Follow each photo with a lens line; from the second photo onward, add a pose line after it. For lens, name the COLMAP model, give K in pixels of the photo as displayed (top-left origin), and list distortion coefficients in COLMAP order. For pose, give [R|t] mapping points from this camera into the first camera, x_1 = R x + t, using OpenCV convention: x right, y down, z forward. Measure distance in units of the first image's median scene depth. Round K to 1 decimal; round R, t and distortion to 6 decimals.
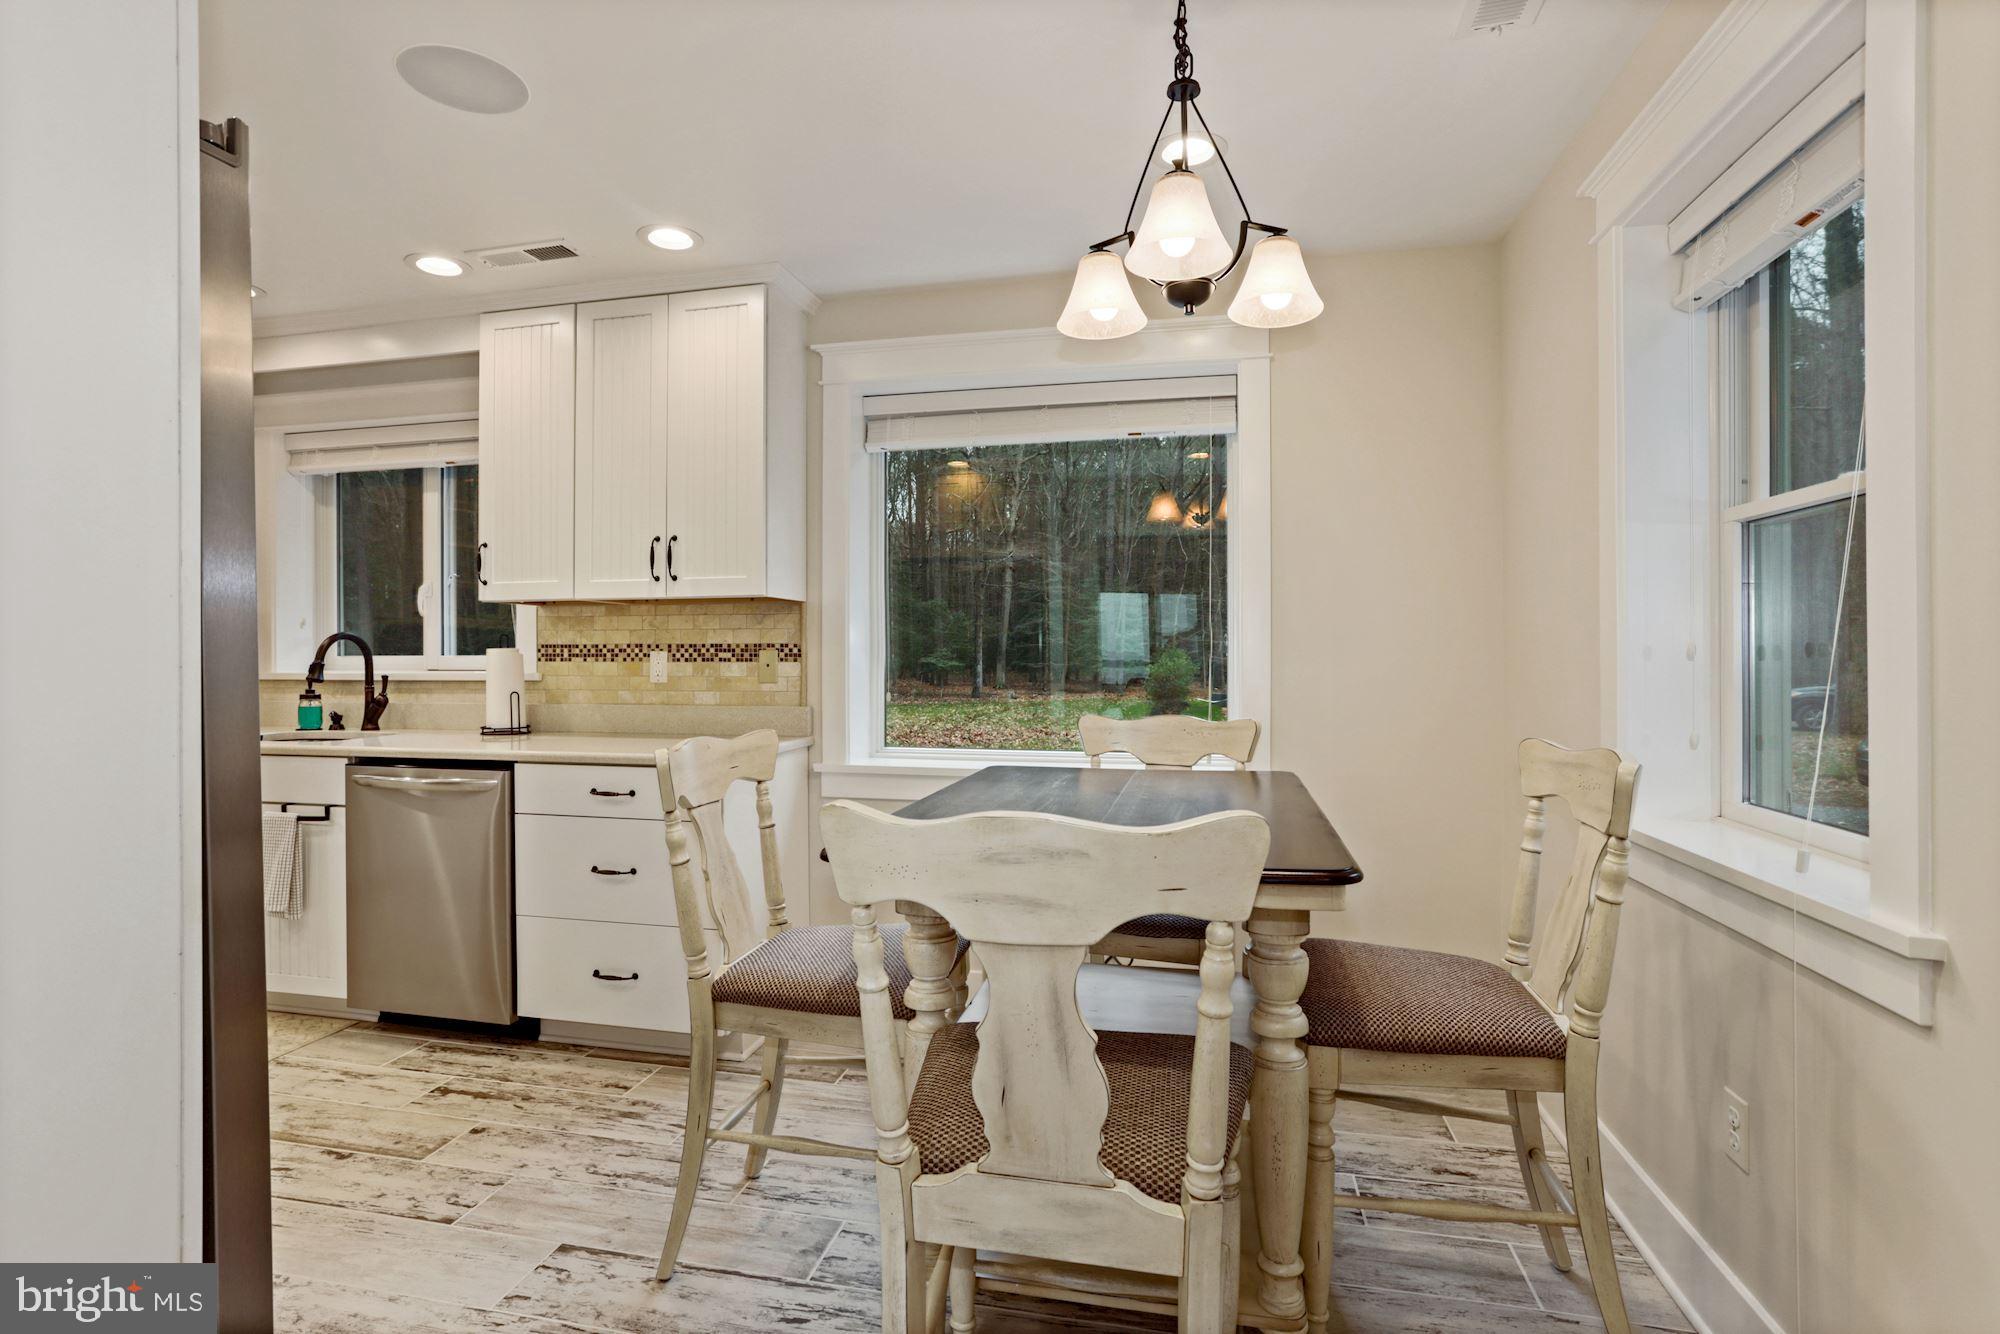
lens RADIAL K [[1010.3, 0, 986.1], [0, 1010.3, 642.5], [0, 0, 1]] dist [-0.048854, 0.032710]
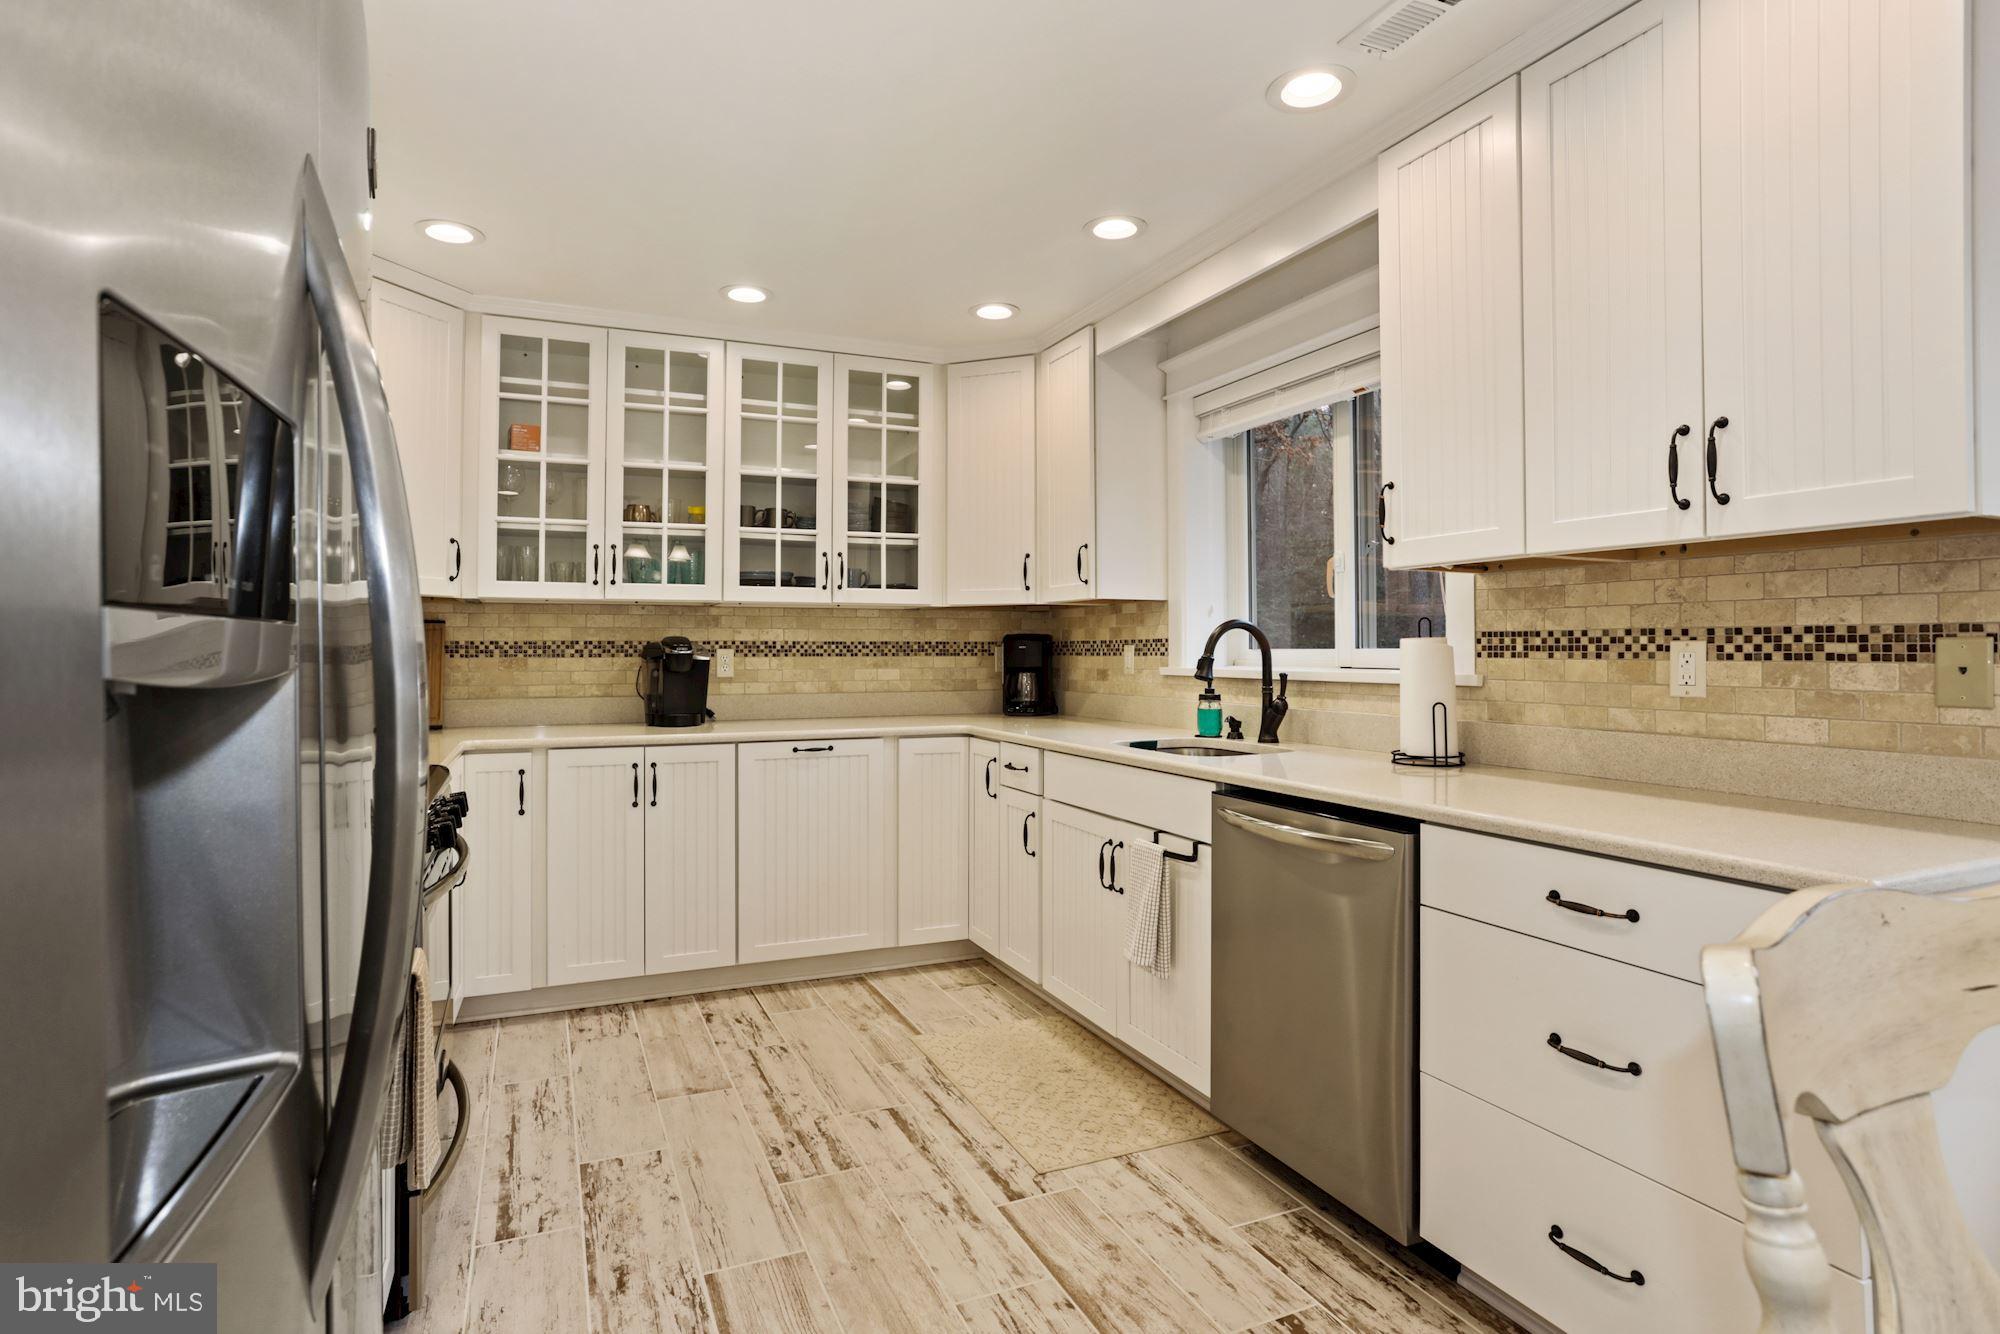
lens RADIAL K [[1010.3, 0, 986.1], [0, 1010.3, 642.5], [0, 0, 1]] dist [-0.048854, 0.032710]
pose [[0.604211, -0.003200, -0.796818, -0.121693], [0.007982, 0.999966, 0.002036, 0.005317], [0.796785, -0.007590, 0.604216, 0.357204]]
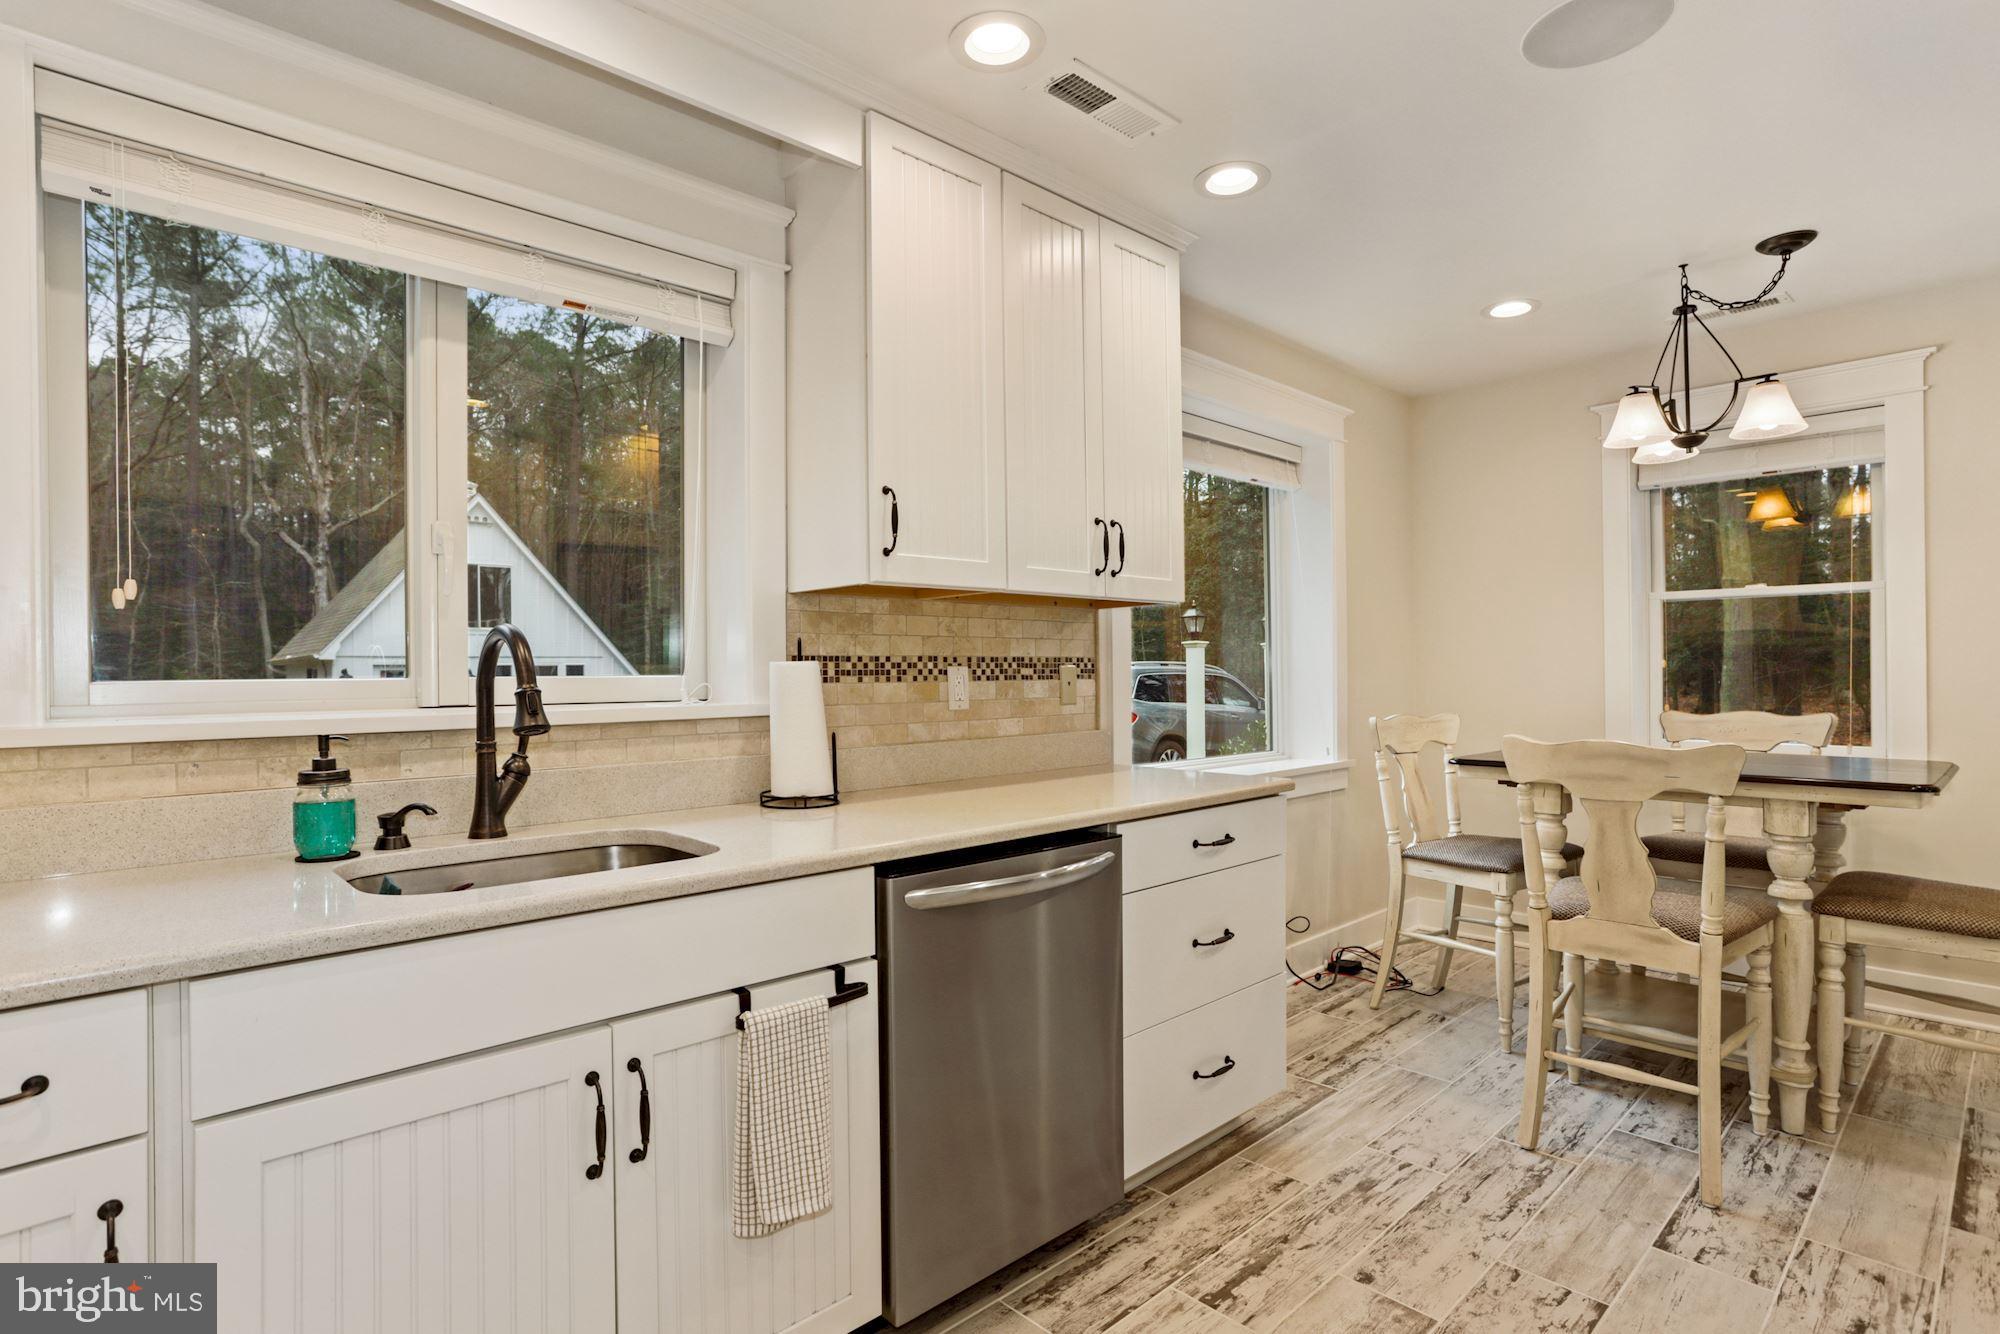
lens RADIAL K [[1024.7, 0, 1001.8], [0, 1024.7, 674.4], [0, 0, 1]] dist [-0.052685, 0.034775]
pose [[0.532973, -0.004554, 0.846120, -0.944785], [-0.002013, 0.999976, 0.006650, 0.009521], [-0.846130, -0.005248, 0.532951, 0.585032]]
